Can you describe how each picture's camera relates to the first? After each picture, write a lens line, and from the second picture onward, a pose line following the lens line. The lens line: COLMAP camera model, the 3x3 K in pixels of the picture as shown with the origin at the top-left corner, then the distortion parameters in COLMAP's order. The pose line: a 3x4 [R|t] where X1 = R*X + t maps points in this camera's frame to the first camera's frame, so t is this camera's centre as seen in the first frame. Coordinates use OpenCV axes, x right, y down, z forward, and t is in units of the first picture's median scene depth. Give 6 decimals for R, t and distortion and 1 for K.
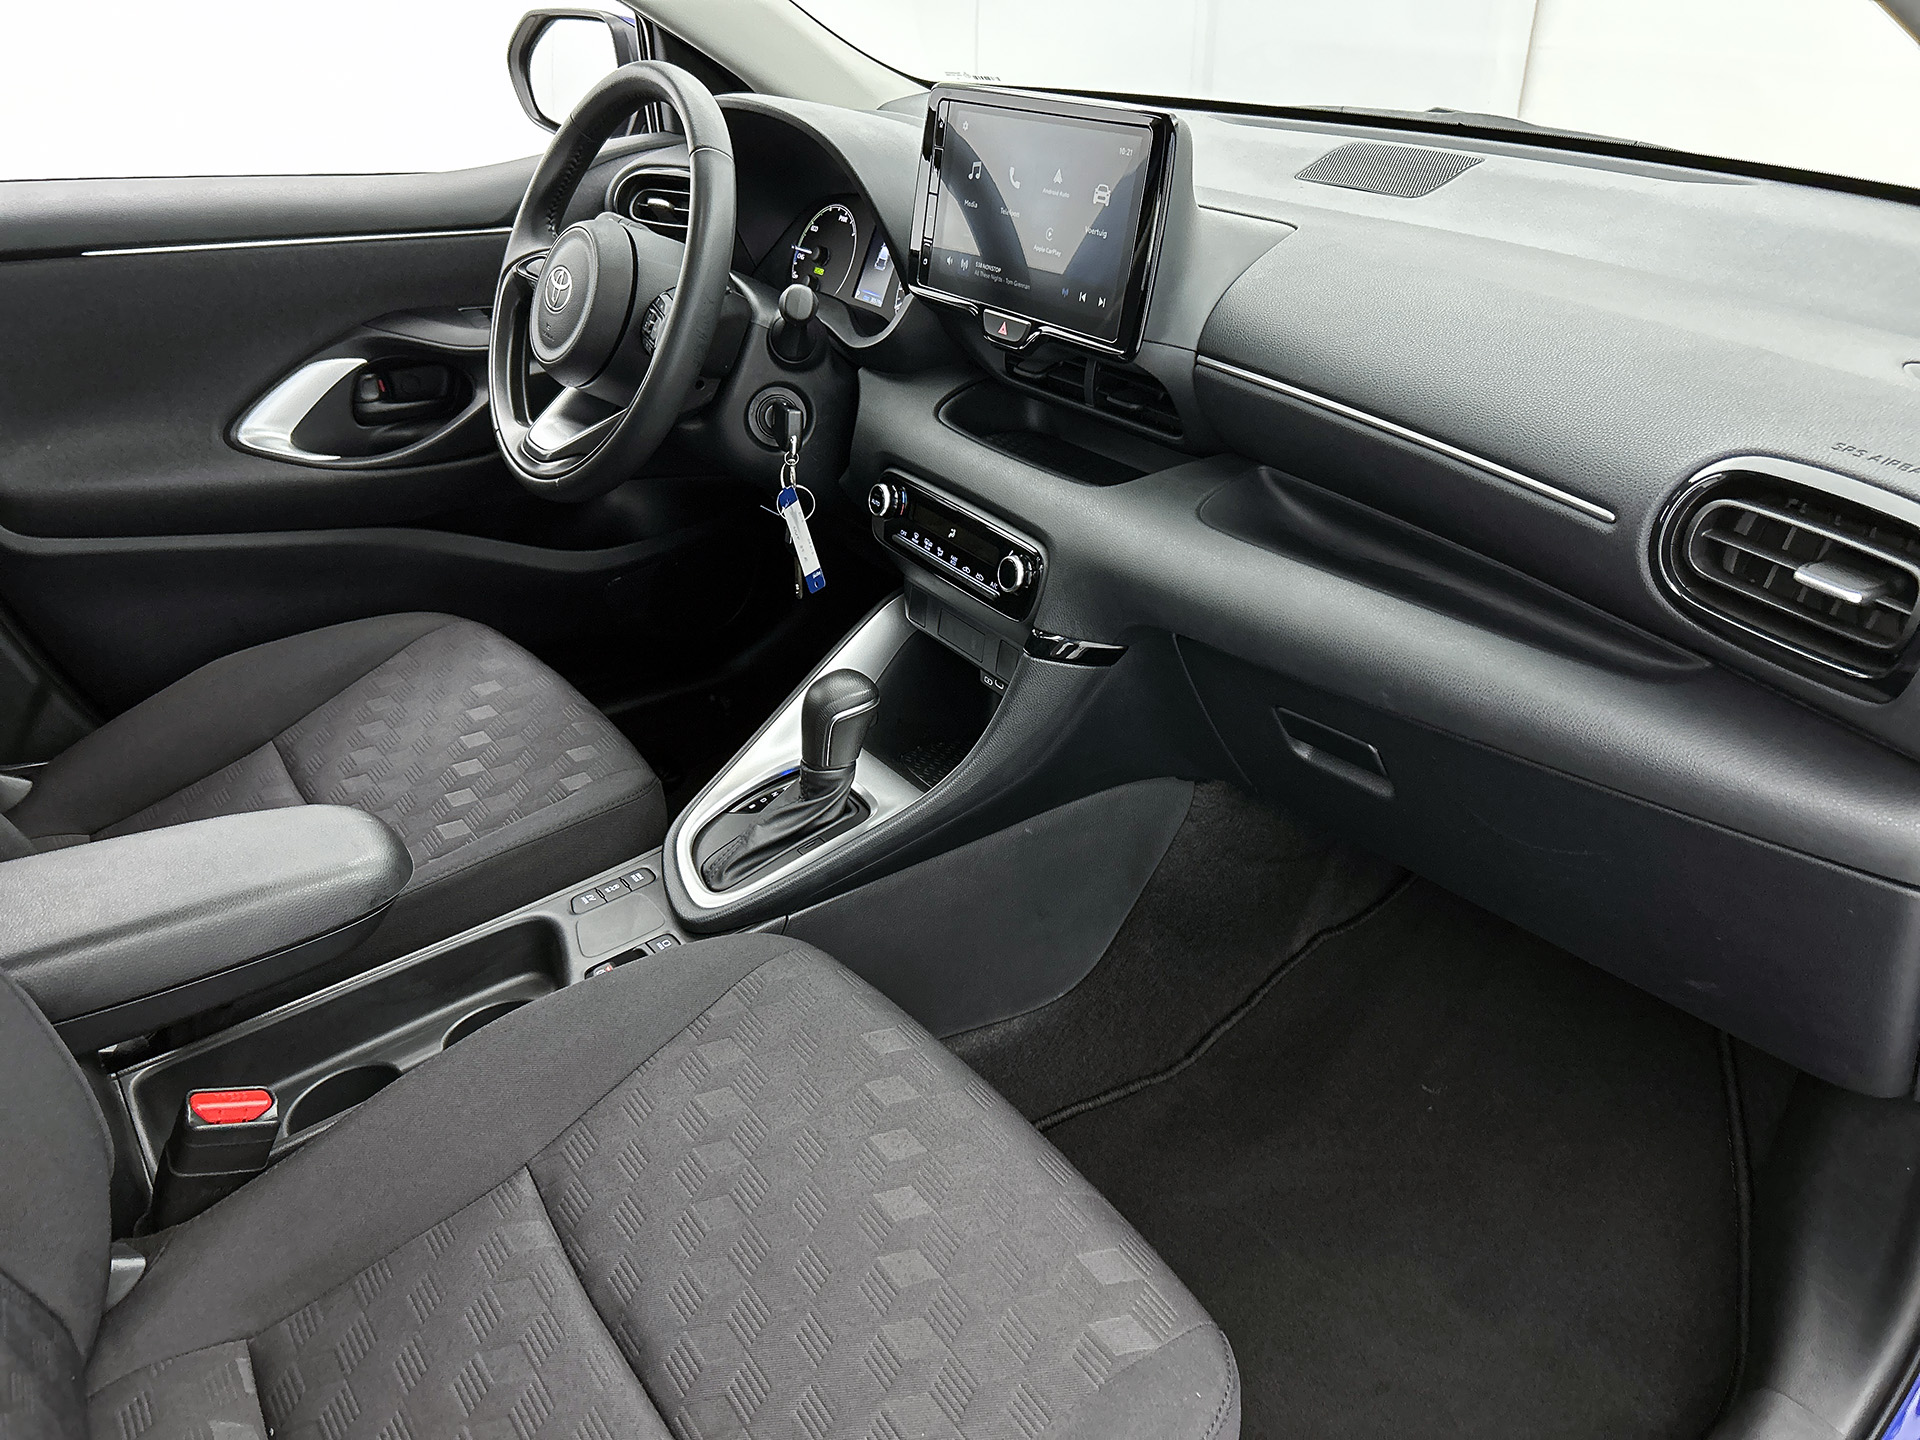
lens RADIAL K [[1447.2, 0, 954.9], [0, 1447.2, 719.8], [0, 0, 1]] dist [0.035901, -0.013392]
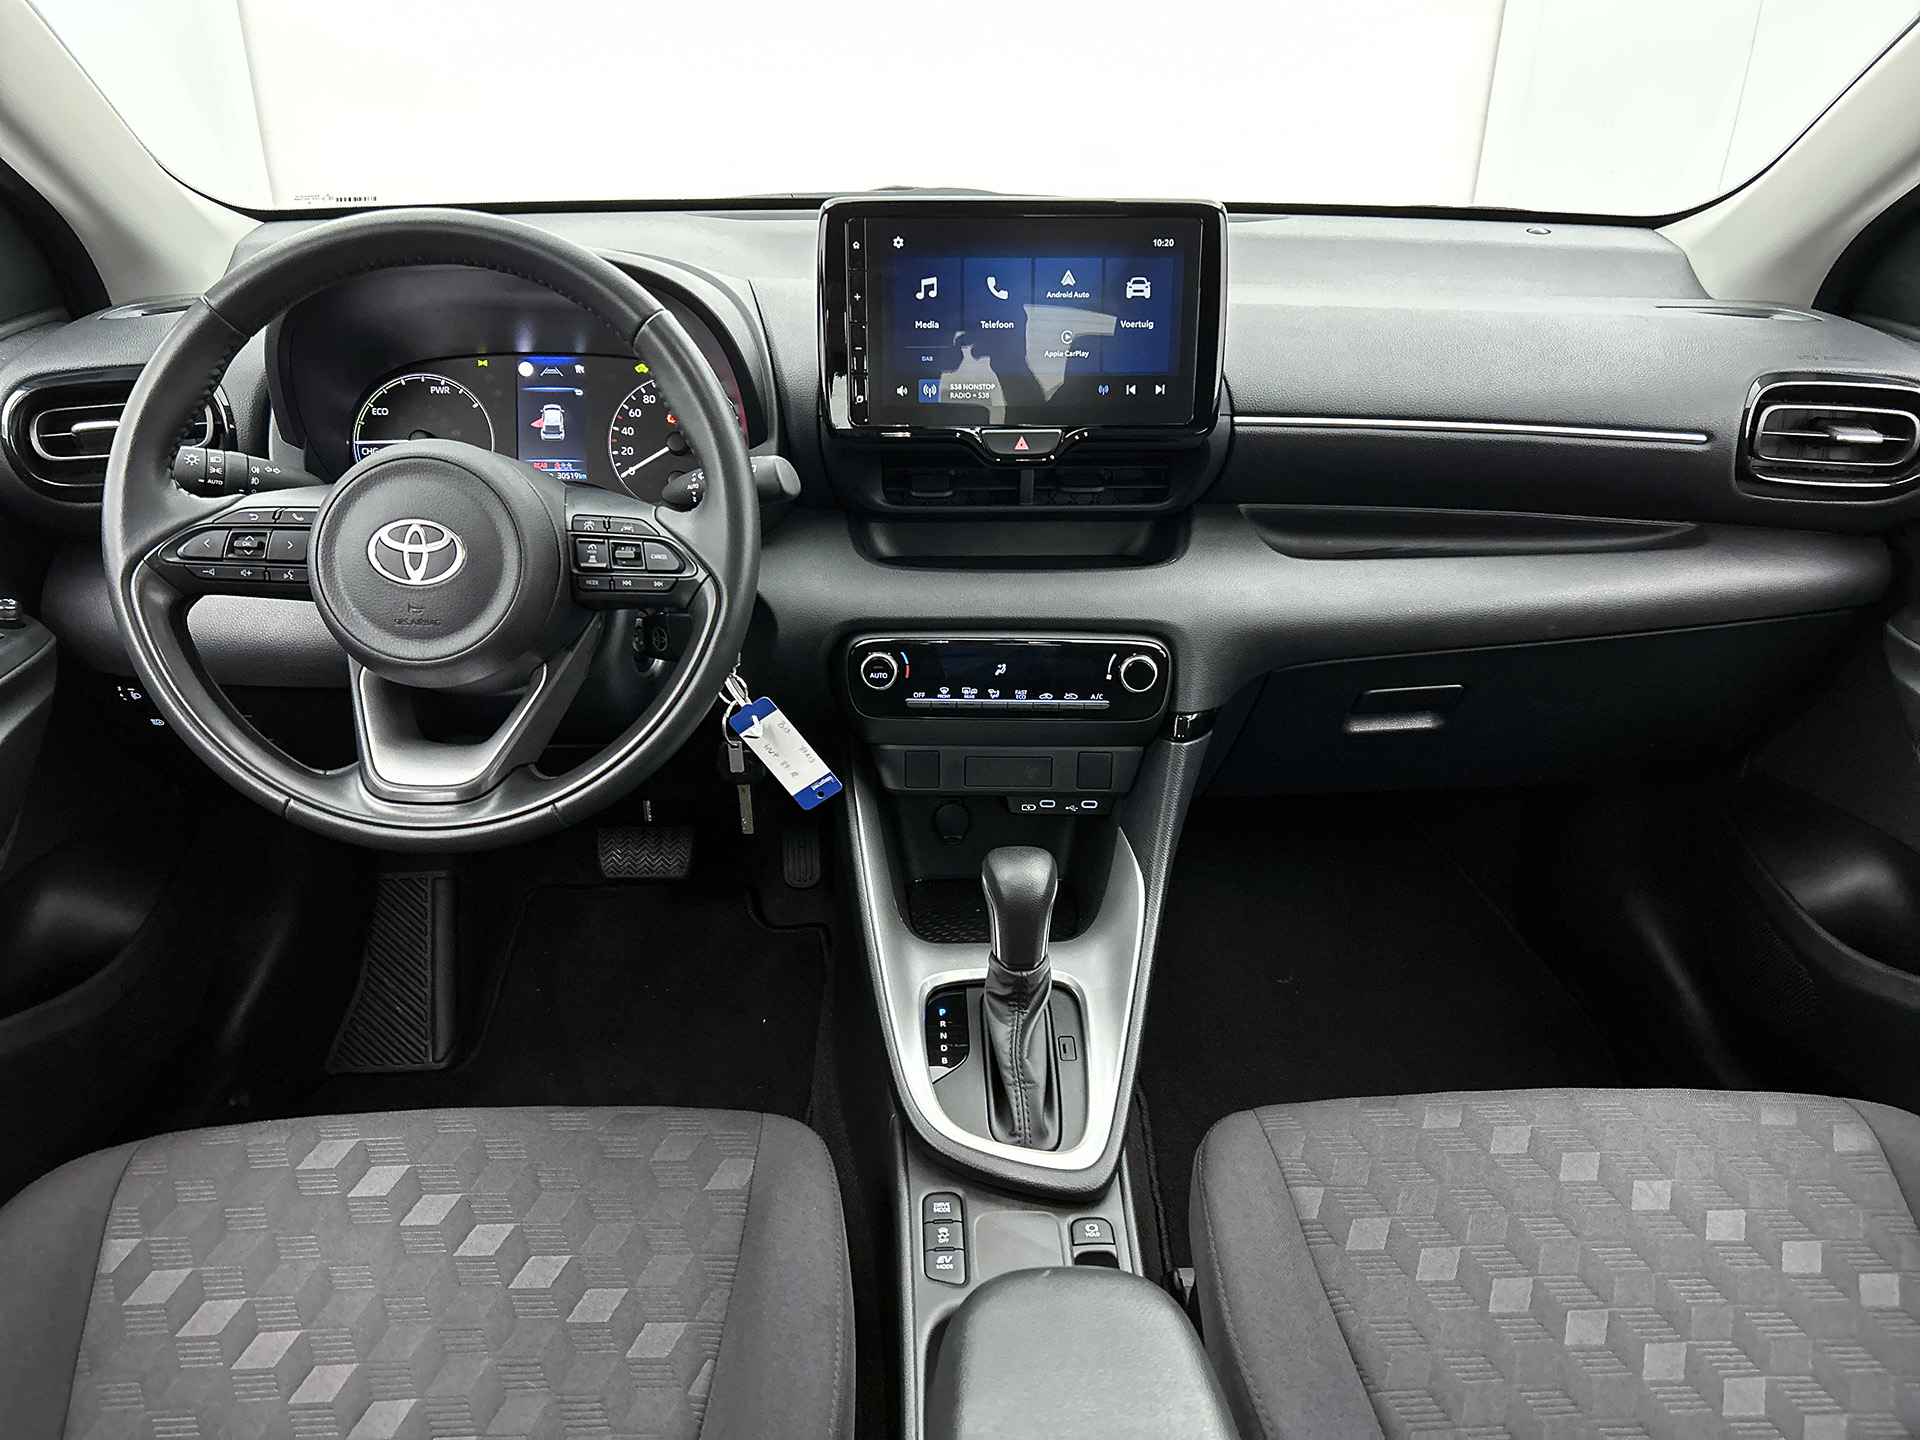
lens RADIAL K [[1447.2, 0, 947.9], [0, 1447.2, 718.9], [0, 0, 1]] dist [0.035901, -0.013392]
pose [[0.556950, -0.356246, 0.750264, -0.754484], [0.388511, 0.910160, 0.143761, -0.256447], [-0.734074, 0.211418, 0.645320, 0.456868]]
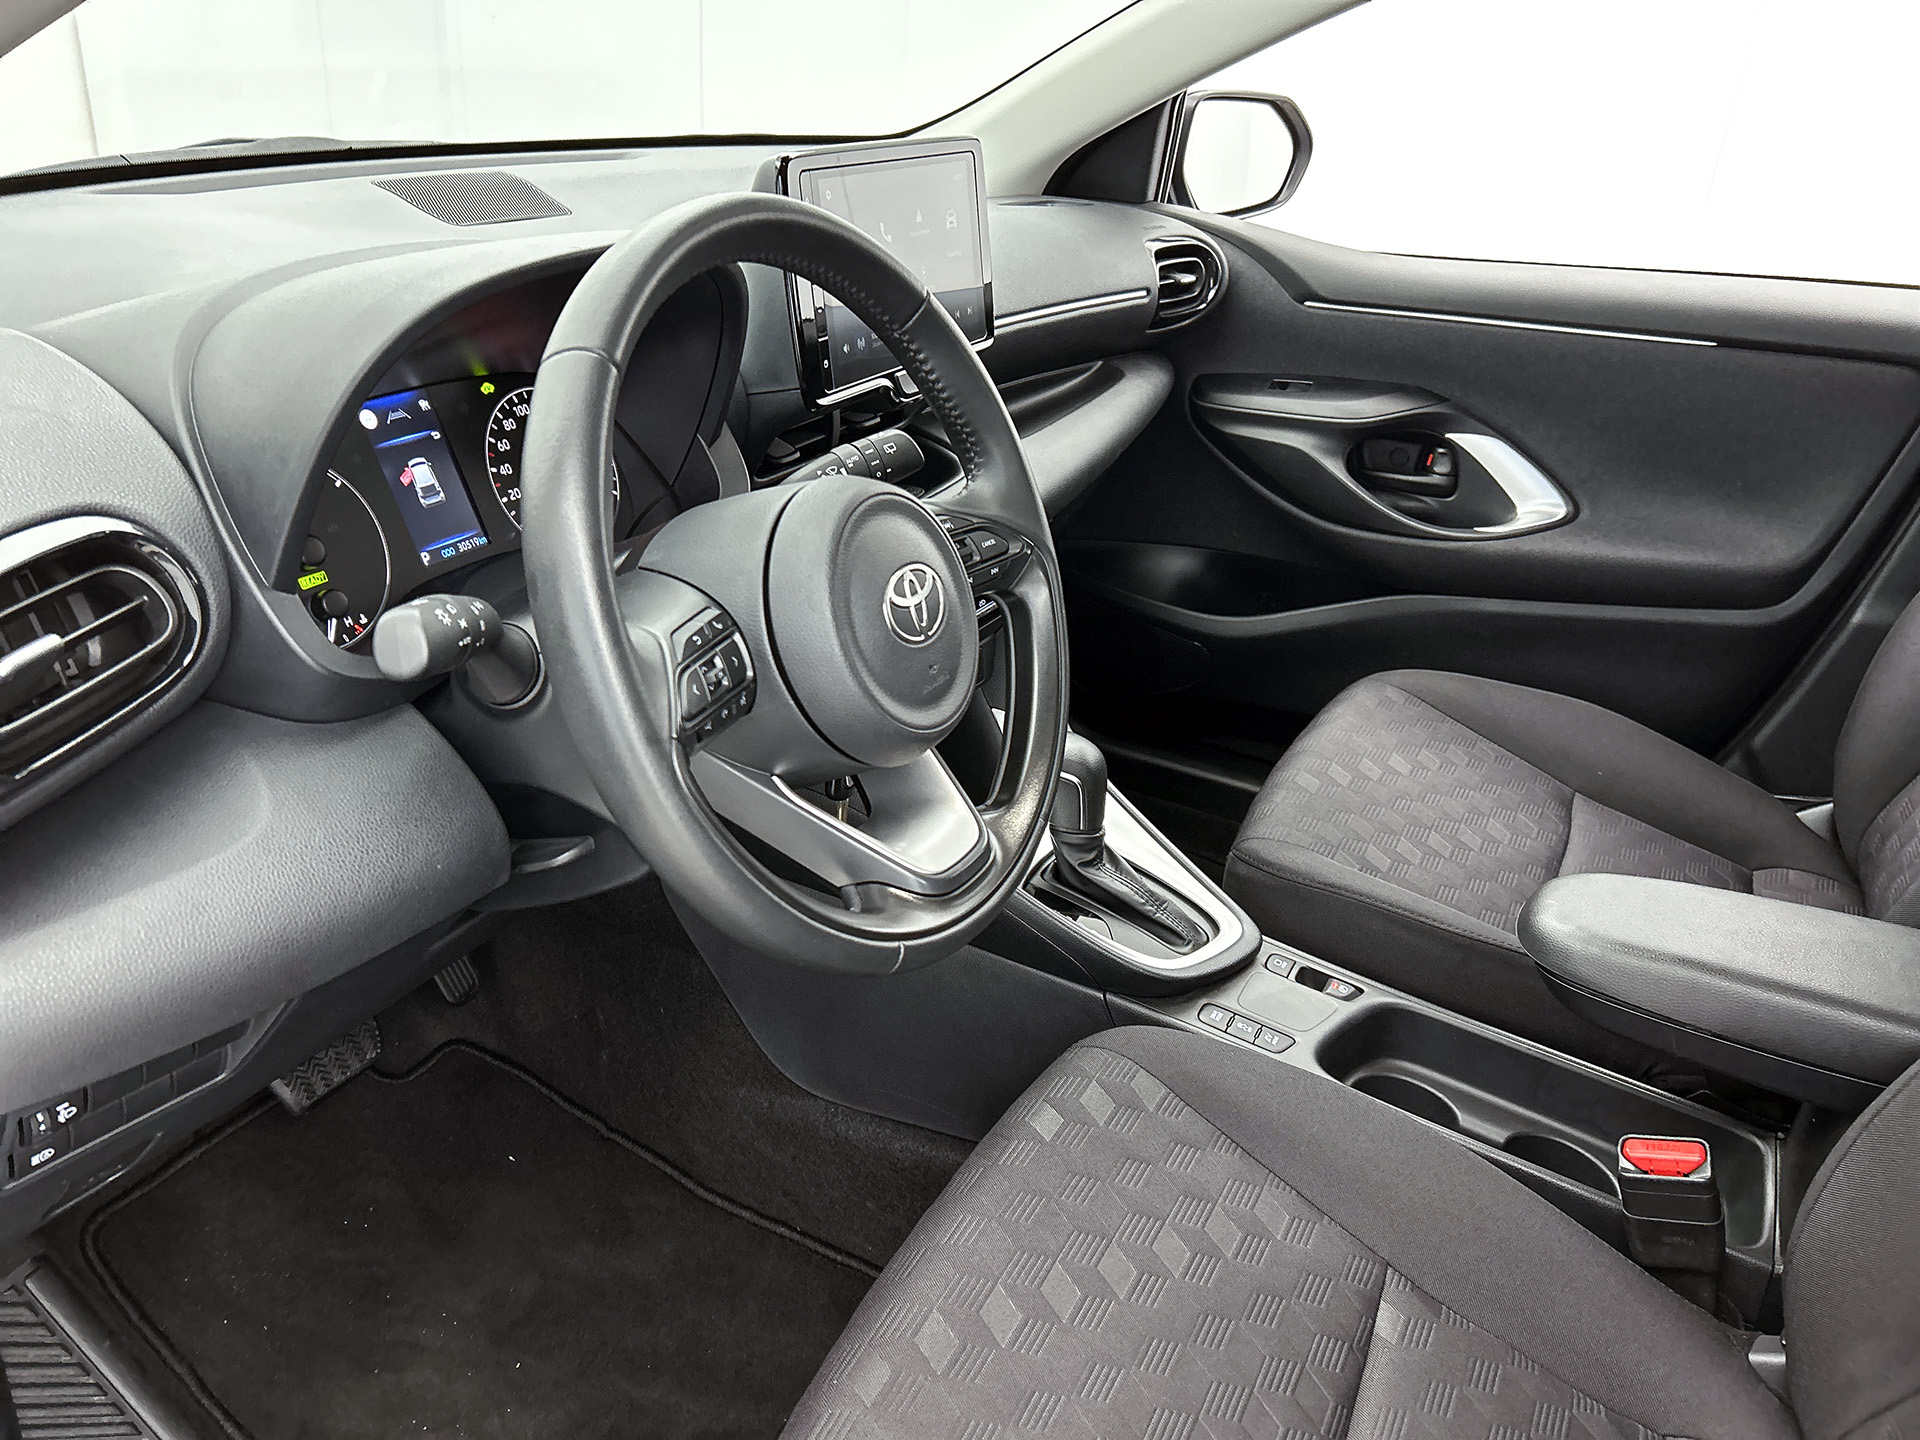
lens RADIAL K [[1447.2, 0, 948.4], [0, 1447.2, 725.2], [0, 0, 1]] dist [0.035901, -0.013392]
pose [[-0.435074, -0.428503, 0.791894, -0.839138], [0.371359, 0.715810, 0.591361, -0.664508], [-0.820246, 0.551363, -0.152302, 1.241748]]
